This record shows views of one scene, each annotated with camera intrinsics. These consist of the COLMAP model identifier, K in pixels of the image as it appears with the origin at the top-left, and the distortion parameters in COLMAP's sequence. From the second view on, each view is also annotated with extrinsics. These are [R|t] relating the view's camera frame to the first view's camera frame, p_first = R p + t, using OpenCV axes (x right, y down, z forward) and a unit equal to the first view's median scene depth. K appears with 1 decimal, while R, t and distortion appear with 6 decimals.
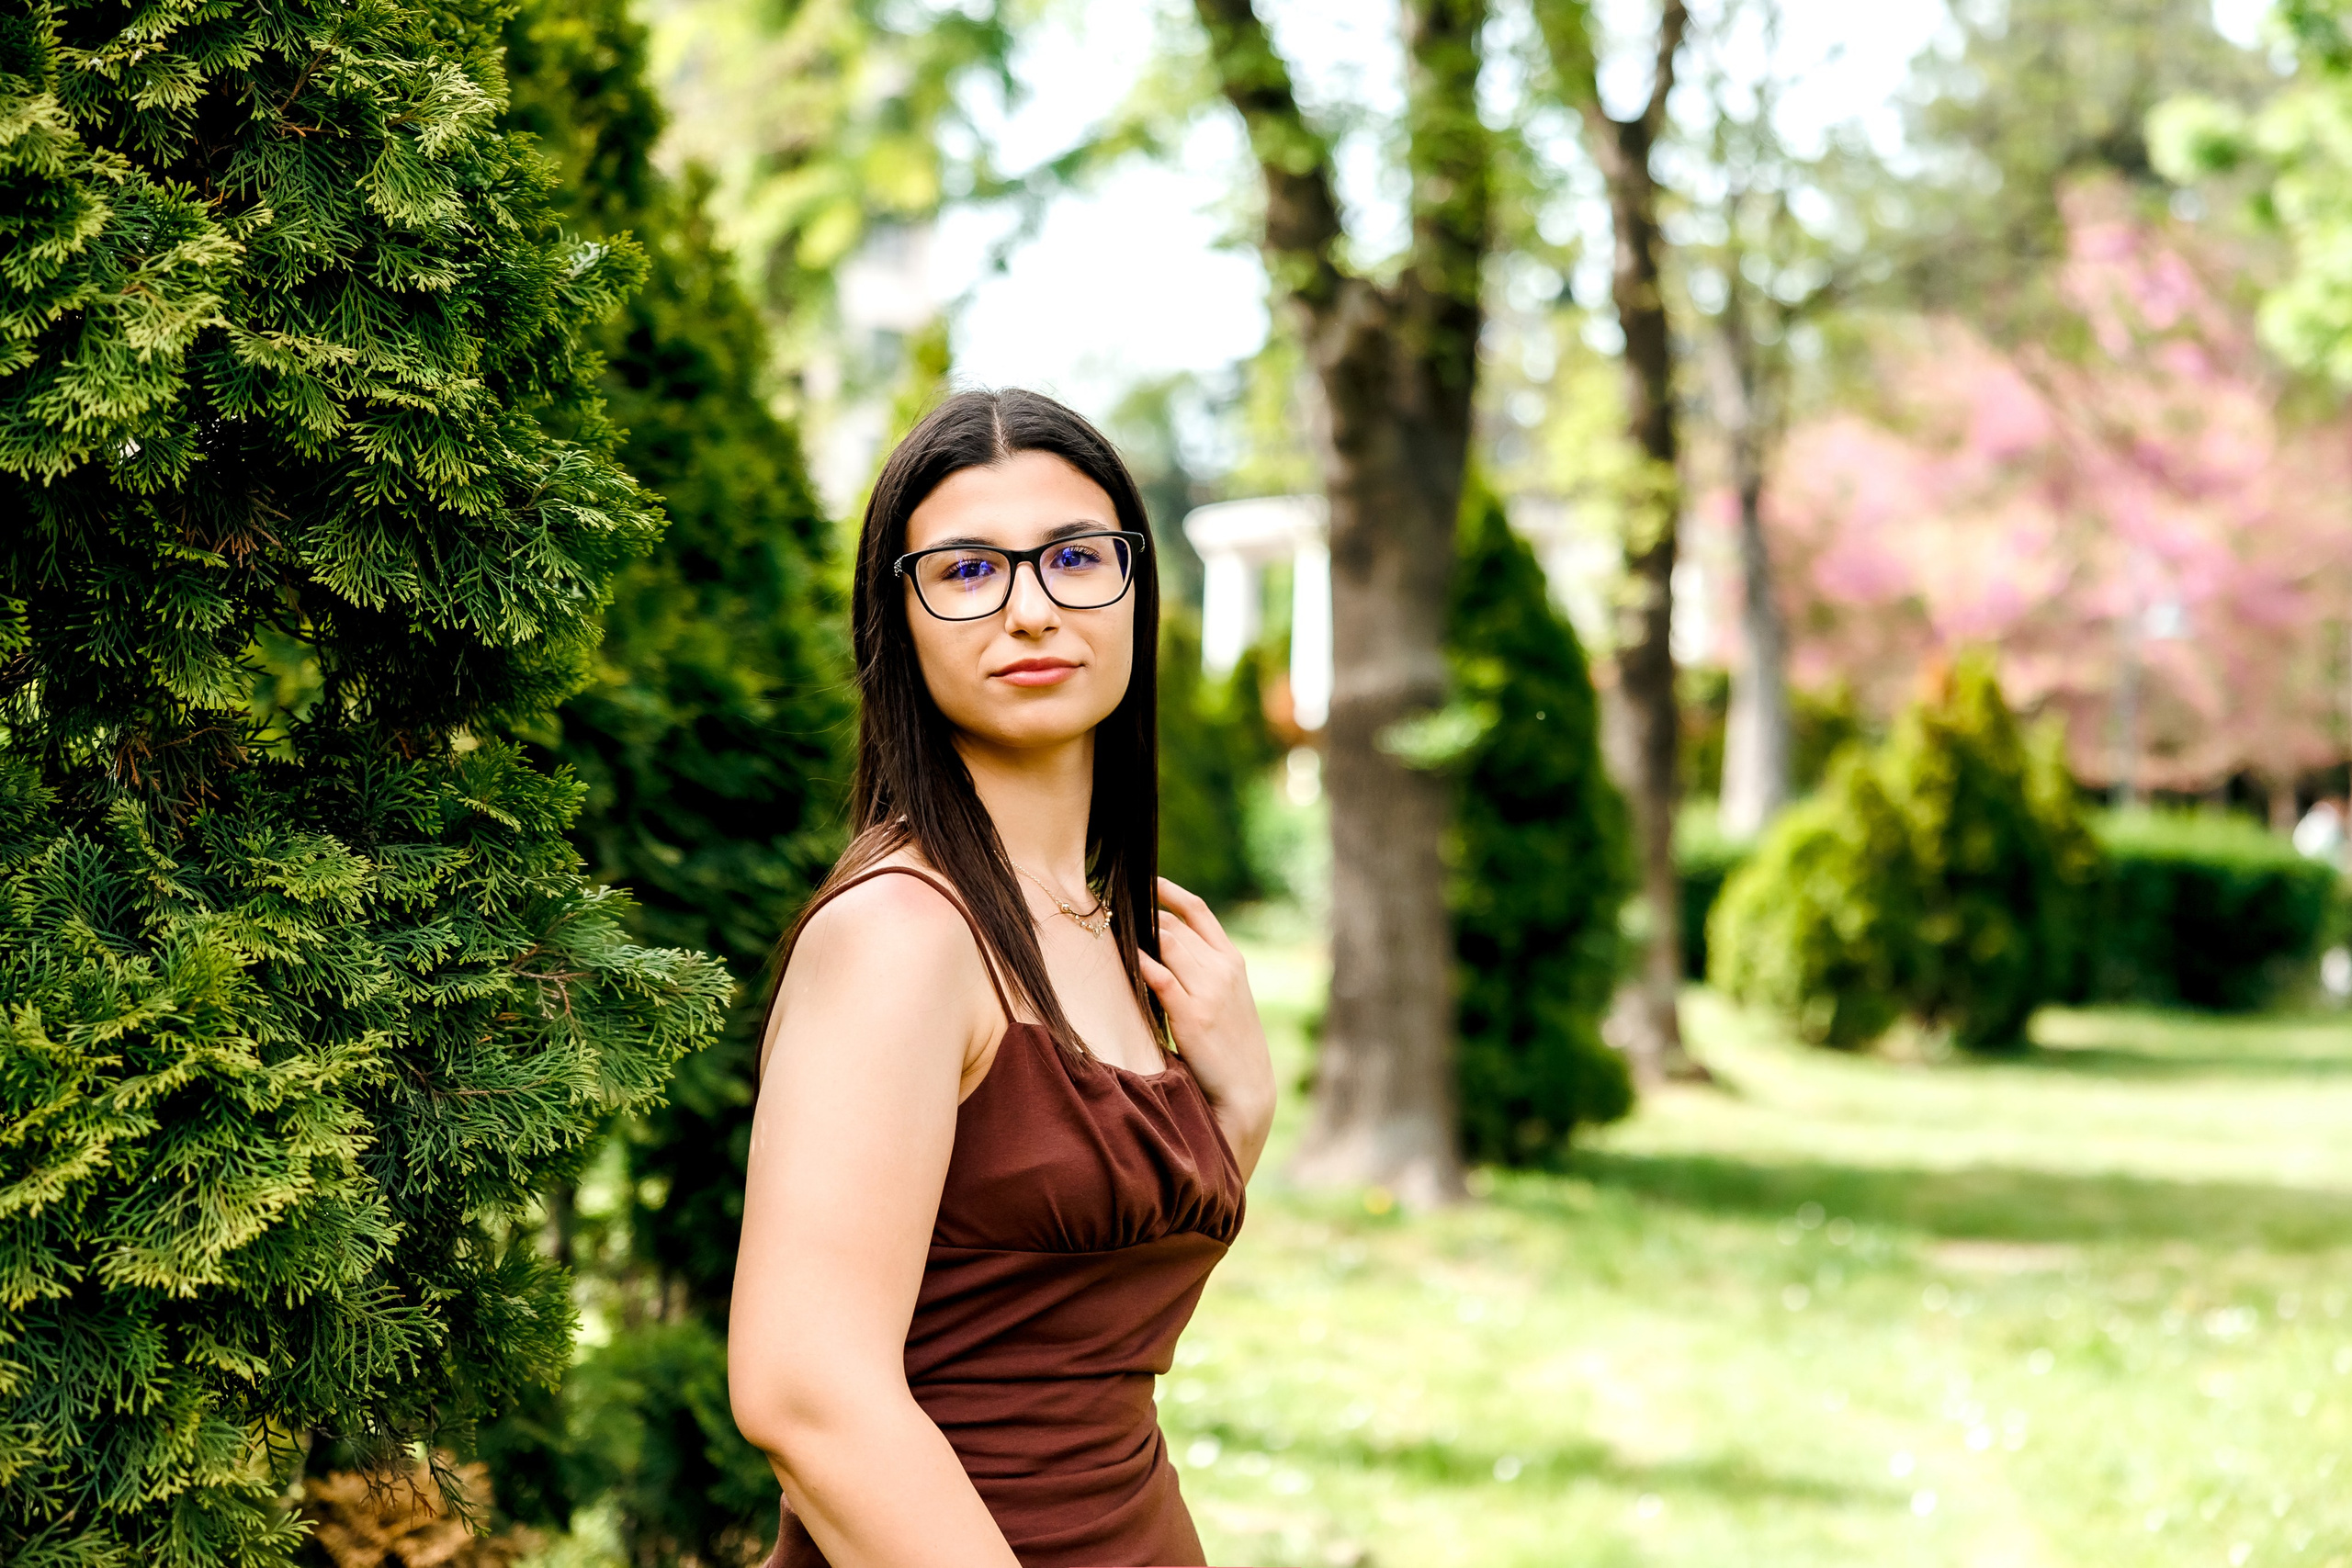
lens RADIAL K [[3926.7, 0, 1176.0], [0, 3926.7, 784.0], [0, 0, 1]] dist [-0.005162, 0.285316]
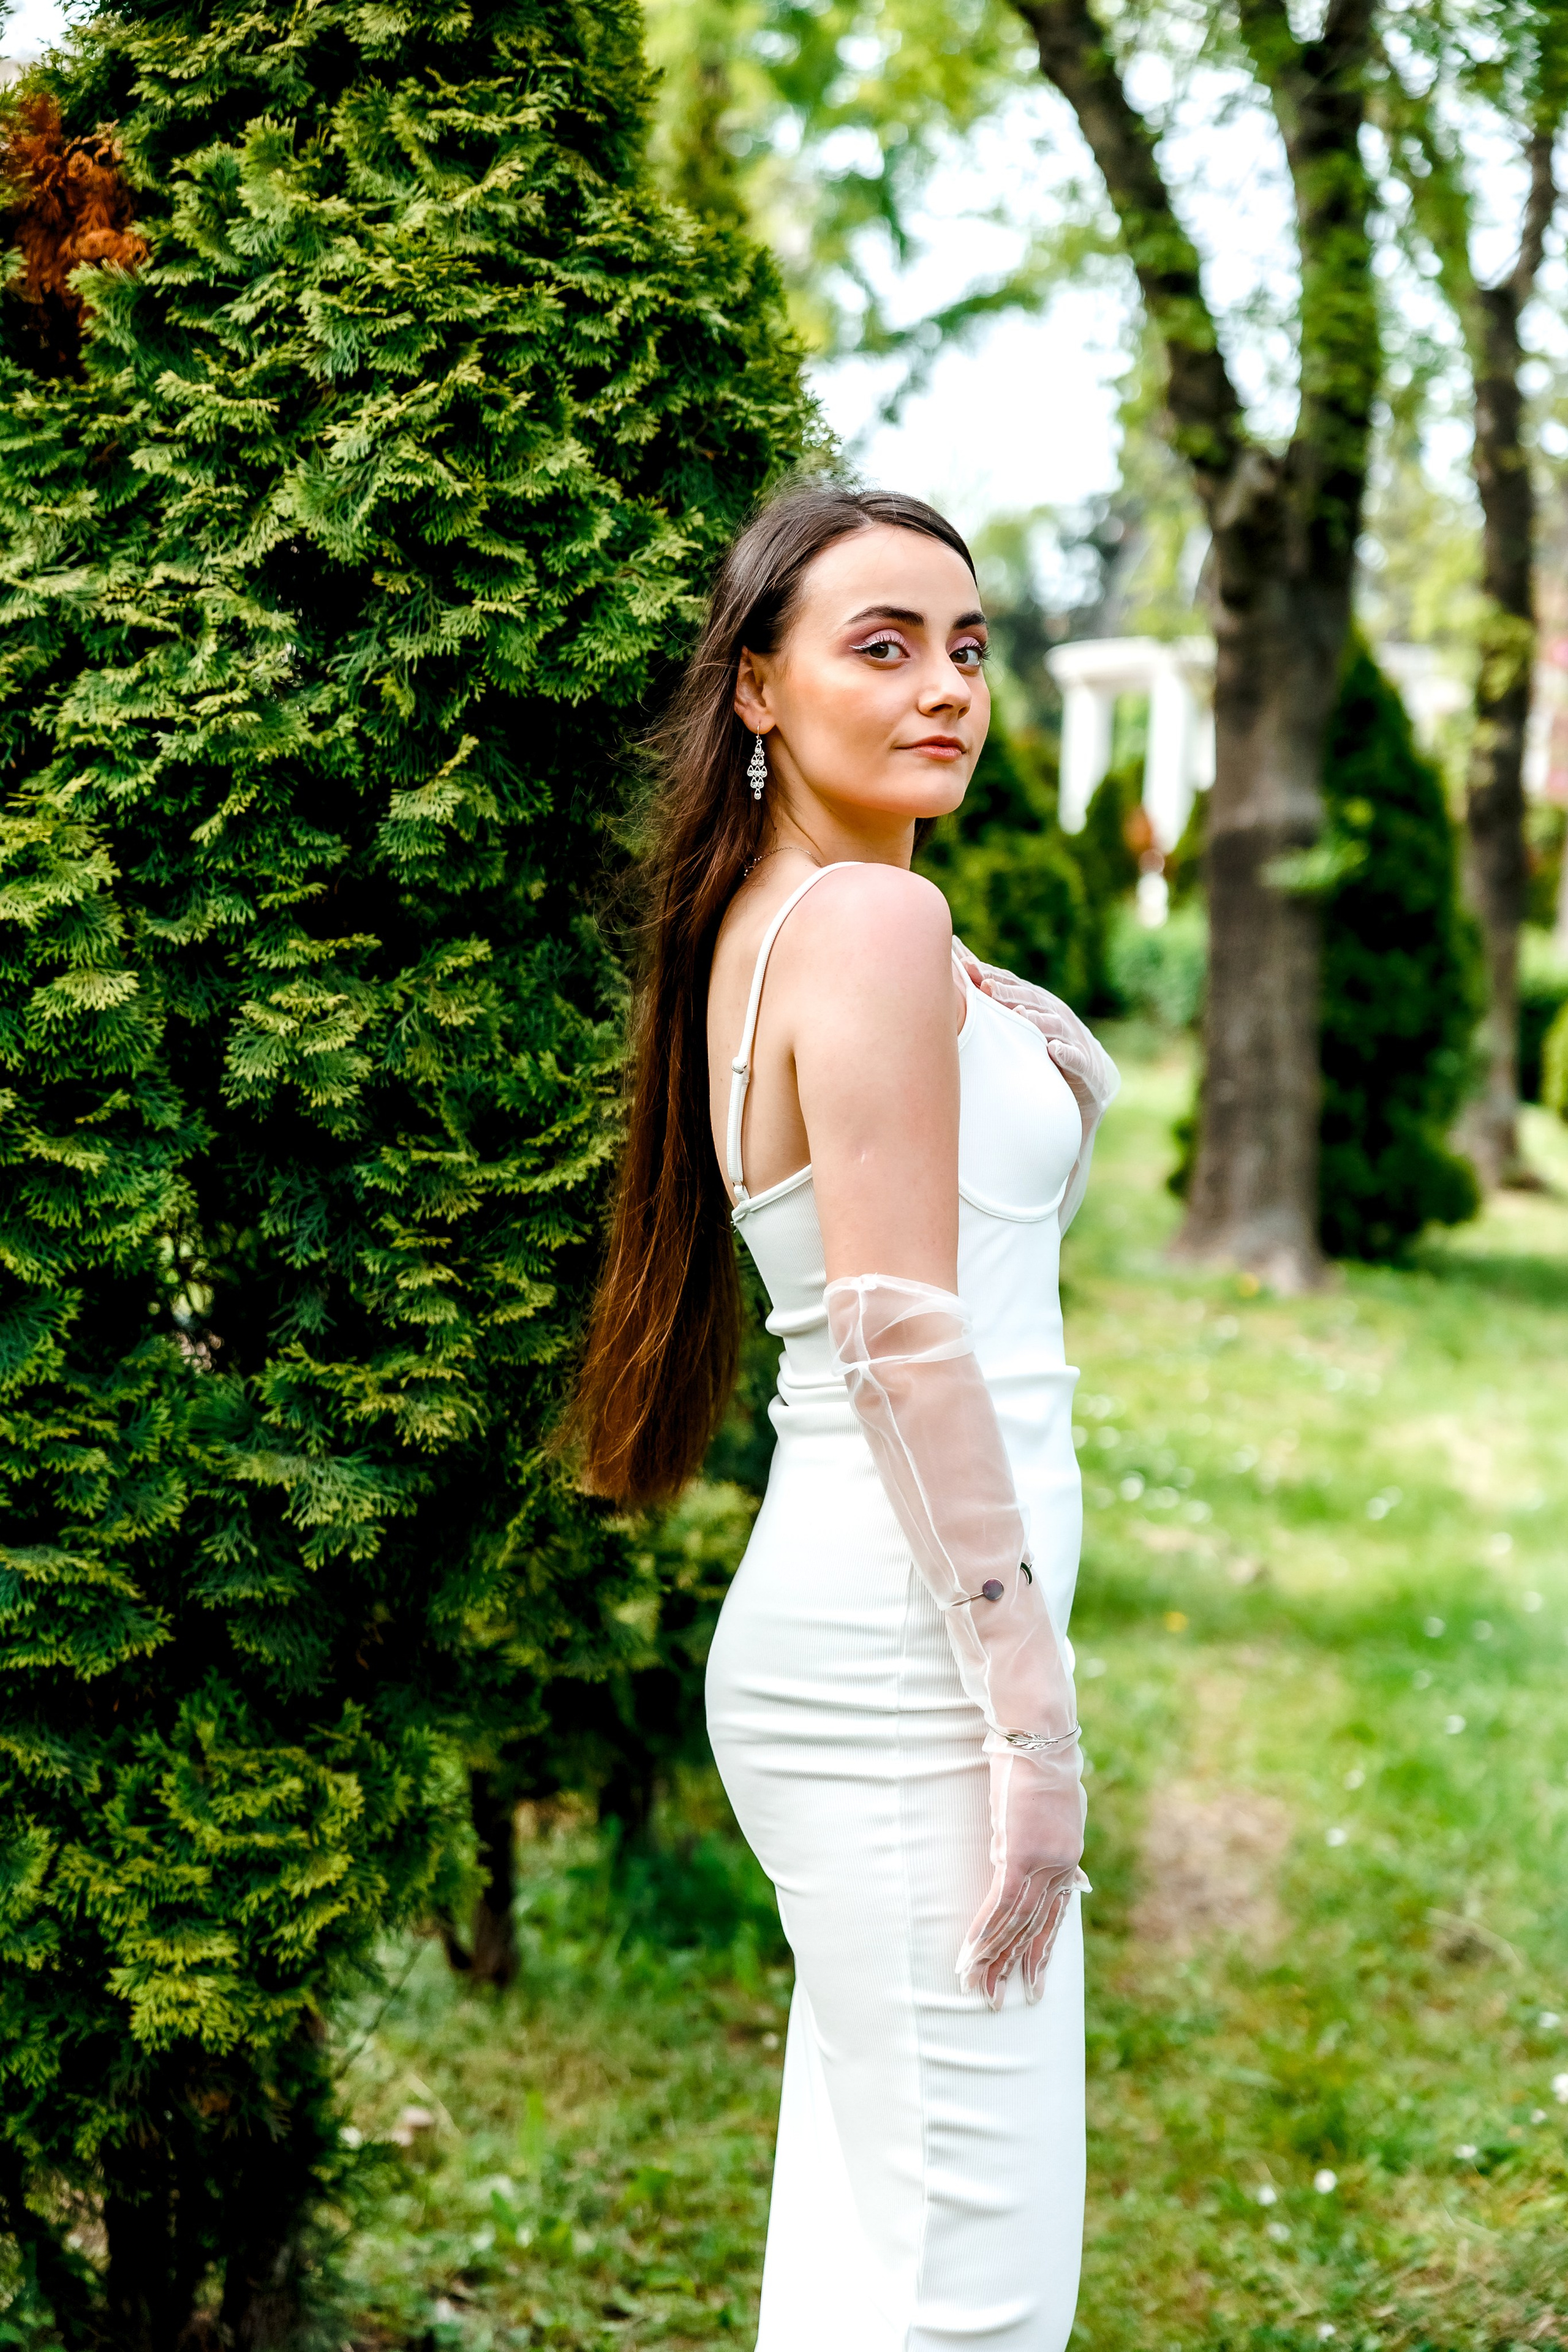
lens RADIAL K [[3693.0, 0, 784.0], [0, 3693.0, 1176.0], [0, 0, 1]] dist [0.008579, 0.190459]
pose [[0.997646, 0.026674, -0.063179, -0.103093], [-0.021915, 0.996954, 0.074856, -0.004024], [0.064983, -0.073295, 0.995191, -0.371825]]
